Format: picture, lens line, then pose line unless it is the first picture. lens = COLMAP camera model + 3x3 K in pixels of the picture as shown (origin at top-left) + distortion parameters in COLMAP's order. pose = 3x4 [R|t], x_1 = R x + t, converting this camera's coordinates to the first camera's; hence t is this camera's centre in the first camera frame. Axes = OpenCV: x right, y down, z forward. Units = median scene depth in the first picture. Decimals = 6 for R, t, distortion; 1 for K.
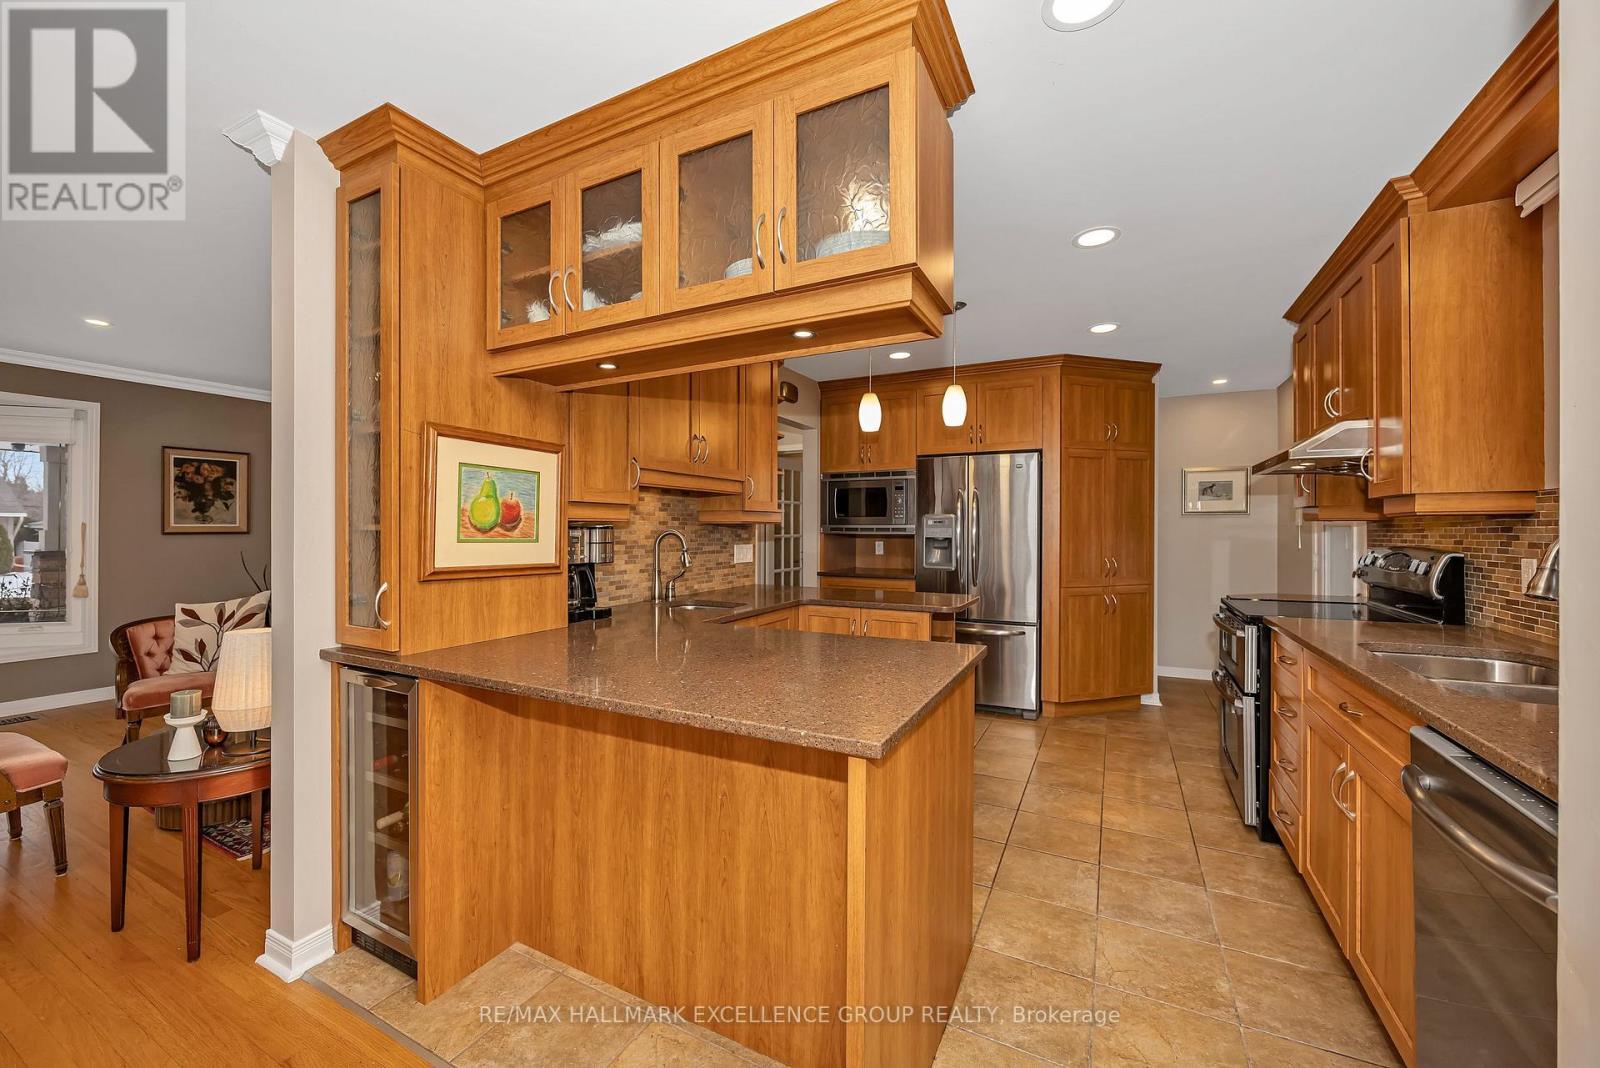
lens RADIAL K [[626.5, 0, 791.6], [0, 626.5, 530.9], [0, 0, 1]] dist [-0.003961, -0.000391]
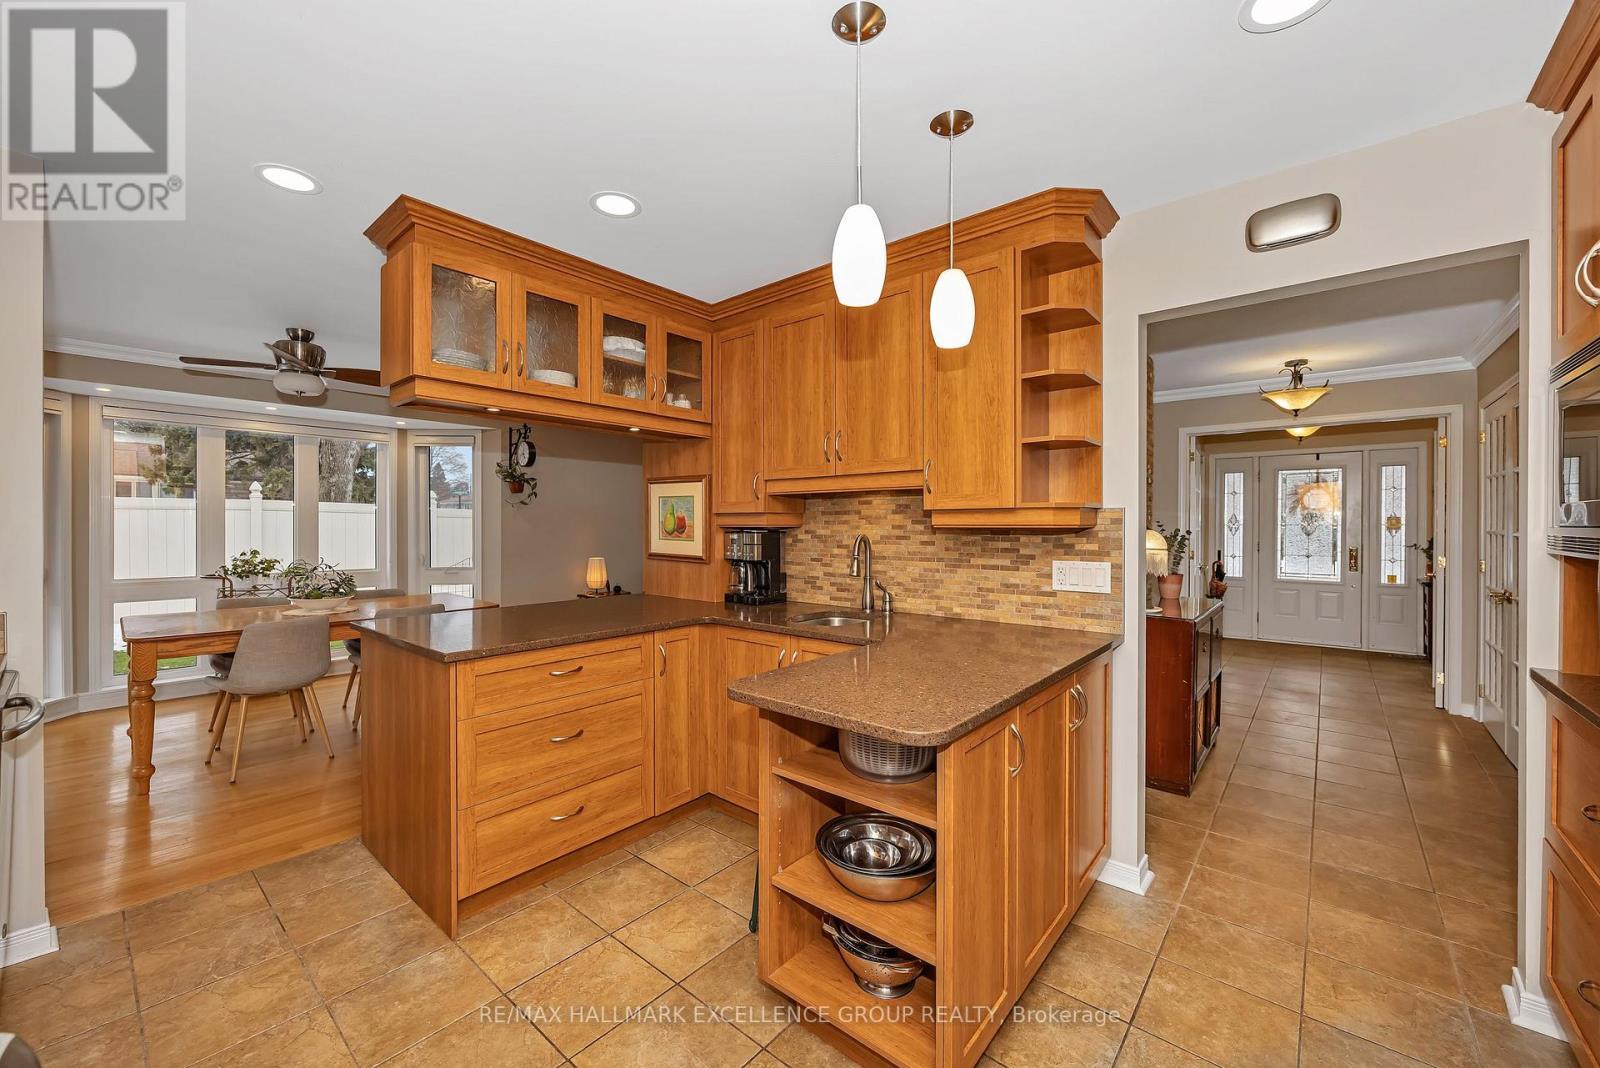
lens RADIAL K [[626.5, 0, 794.8], [0, 626.5, 527.3], [0, 0, 1]] dist [-0.003961, -0.000391]
pose [[-0.225413, 0.003918, -0.974255, 0.765617], [-0.002784, 0.999985, 0.004666, -0.017973], [0.974259, 0.003764, -0.225399, 1.169396]]
